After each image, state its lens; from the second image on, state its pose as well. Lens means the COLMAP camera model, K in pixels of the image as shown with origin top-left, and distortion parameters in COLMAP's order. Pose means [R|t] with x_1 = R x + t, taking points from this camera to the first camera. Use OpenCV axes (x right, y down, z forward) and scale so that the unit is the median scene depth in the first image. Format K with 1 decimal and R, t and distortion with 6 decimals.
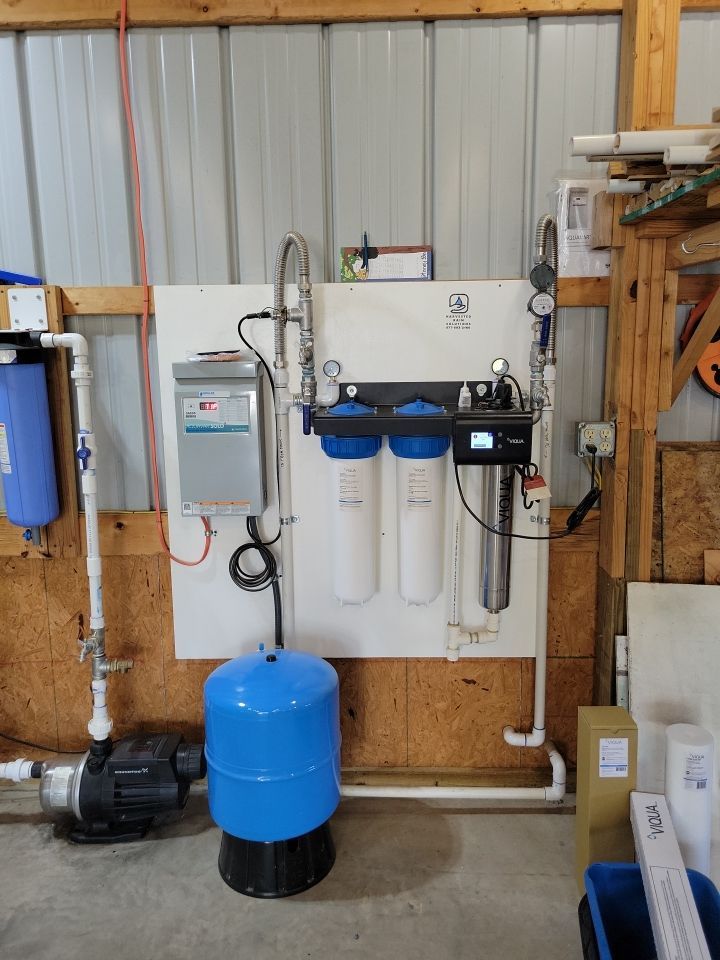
lens RADIAL K [[763.3, 0, 359.4], [0, 763.3, 478.9], [0, 0, 1]] dist [-0.004300, 0.008376]
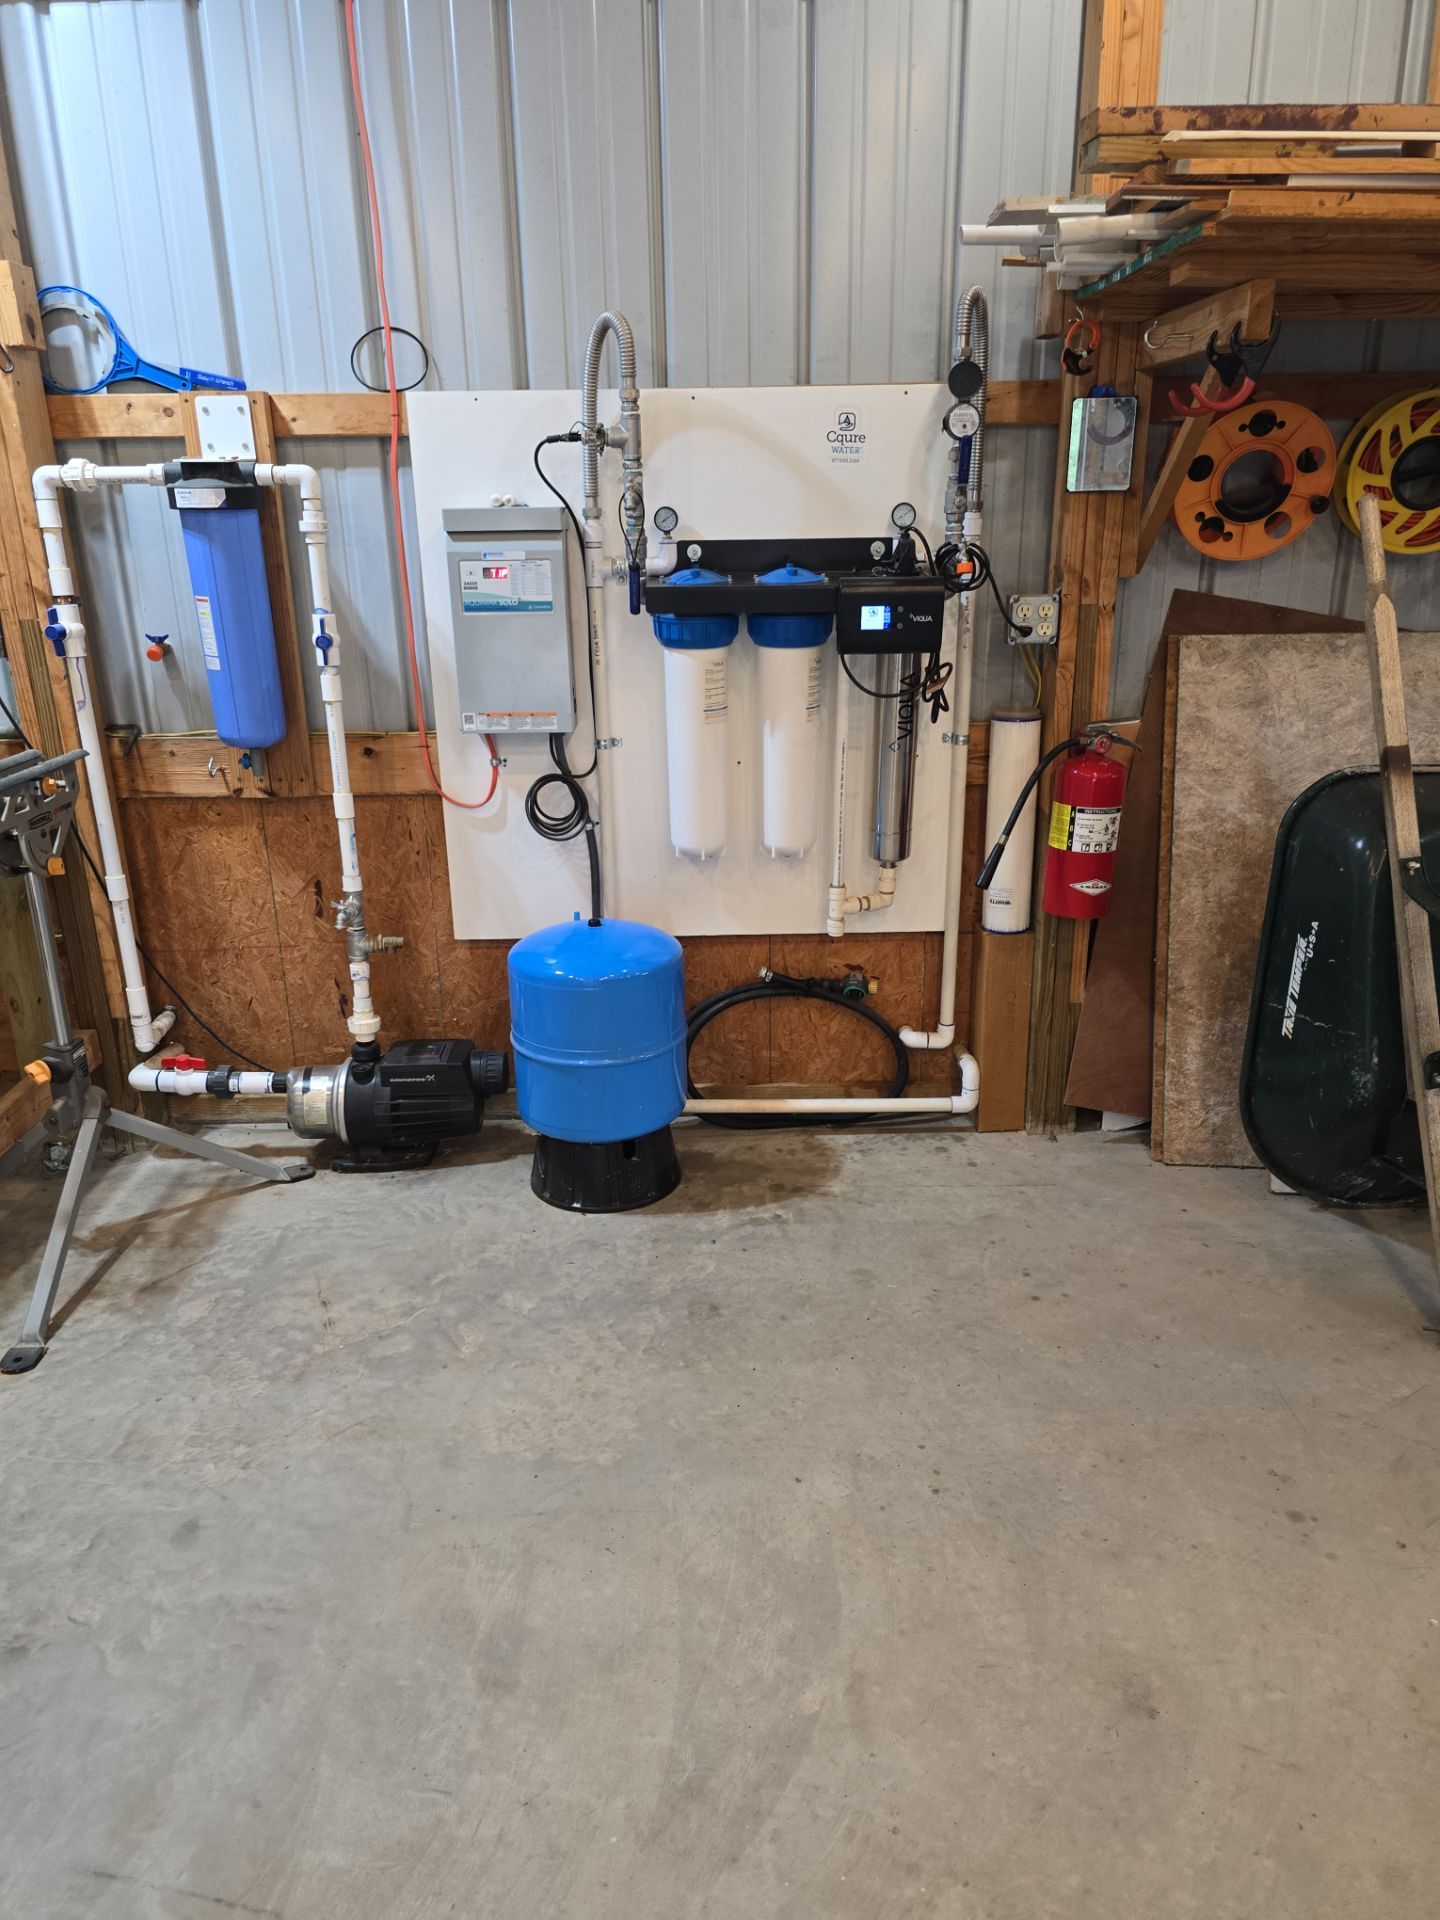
lens RADIAL K [[1247.1, 0, 718.8], [0, 1247.1, 968.1], [0, 0, 1]] dist [0.009982, -0.010687]
pose [[0.999416, -0.012446, 0.031837, -0.029498], [0.006458, 0.983335, 0.181686, 0.054278], [-0.033568, -0.181374, 0.982841, -0.209622]]
